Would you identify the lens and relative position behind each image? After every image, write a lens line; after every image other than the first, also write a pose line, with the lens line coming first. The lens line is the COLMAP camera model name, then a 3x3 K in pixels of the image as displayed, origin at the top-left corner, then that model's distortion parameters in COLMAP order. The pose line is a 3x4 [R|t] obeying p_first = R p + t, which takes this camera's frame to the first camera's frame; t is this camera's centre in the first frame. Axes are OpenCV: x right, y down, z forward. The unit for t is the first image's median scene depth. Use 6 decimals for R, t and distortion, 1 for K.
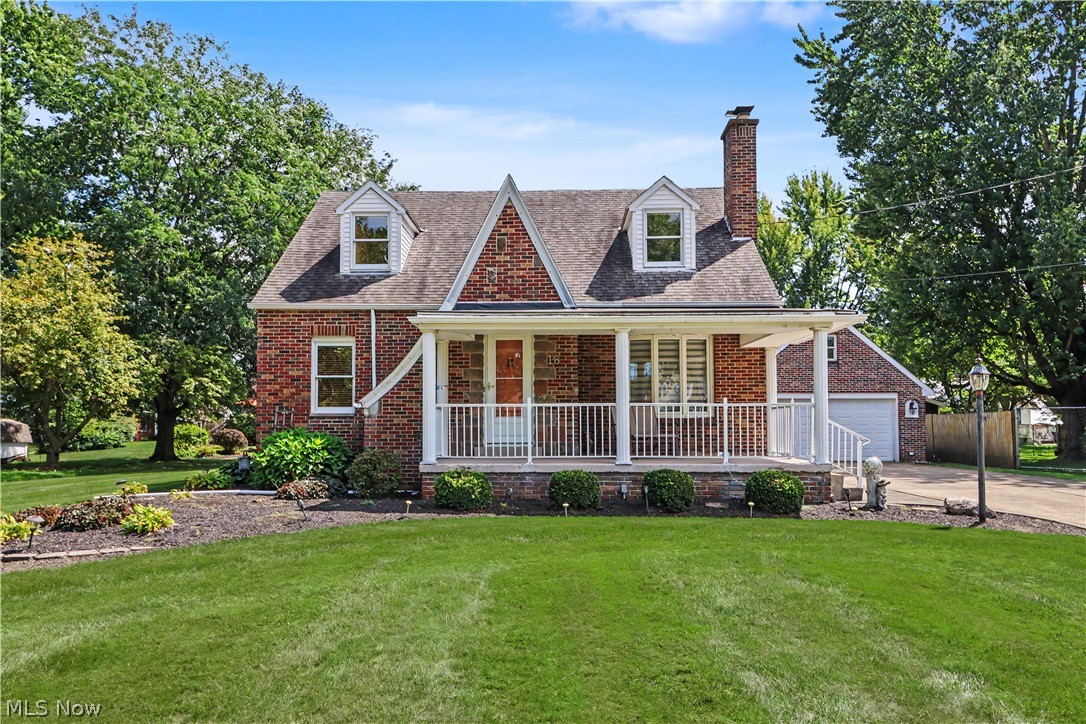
lens RADIAL K [[754.7, 0, 544.3], [0, 754.7, 406.2], [0, 0, 1]] dist [-0.002868, -0.004821]
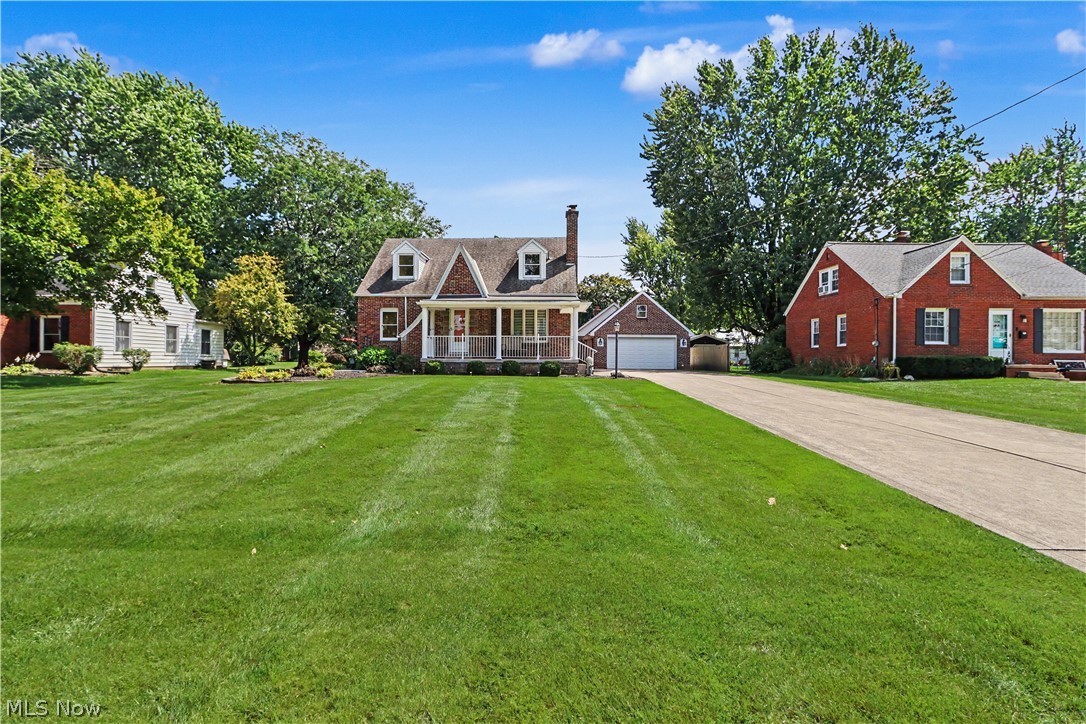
lens RADIAL K [[515.3, 0, 534.6], [0, 515.3, 374.0], [0, 0, 1]] dist [0.001108, 0.000875]
pose [[0.999669, 0.007995, -0.024462, 0.217644], [-0.006642, 0.998468, 0.054932, 0.023549], [0.024864, -0.054751, 0.998190, -0.615963]]
